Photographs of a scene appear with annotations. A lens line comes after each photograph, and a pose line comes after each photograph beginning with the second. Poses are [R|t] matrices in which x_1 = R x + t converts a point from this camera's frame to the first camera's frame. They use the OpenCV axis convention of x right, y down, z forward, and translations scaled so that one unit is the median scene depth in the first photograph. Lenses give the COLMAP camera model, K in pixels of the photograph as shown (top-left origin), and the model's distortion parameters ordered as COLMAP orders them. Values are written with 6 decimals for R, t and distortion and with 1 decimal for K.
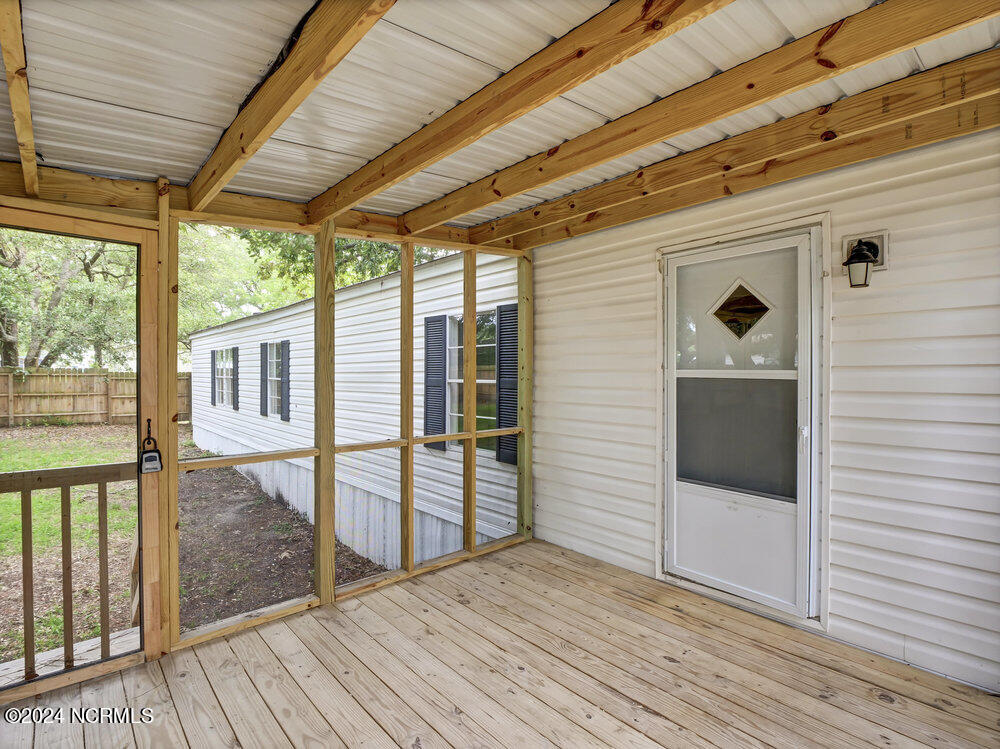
lens RADIAL K [[497.6, 0, 500.0], [0, 497.6, 374.5], [0, 0, 1]] dist [-0.014596, -0.000186]
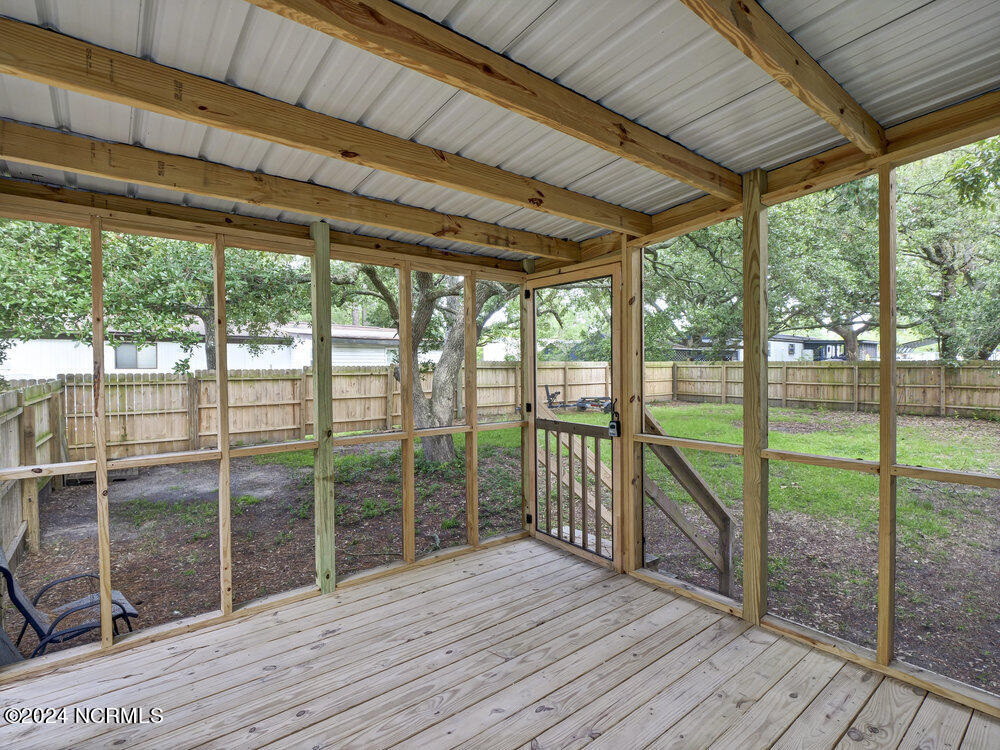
lens RADIAL K [[497.6, 0, 500.0], [0, 497.6, 375.0], [0, 0, 1]] dist [-0.014596, -0.000186]
pose [[-0.059189, 0.016456, -0.998111, 0.634967], [0.000243, 0.999864, 0.016471, 0.000096], [0.998247, 0.000732, -0.059185, 0.676584]]
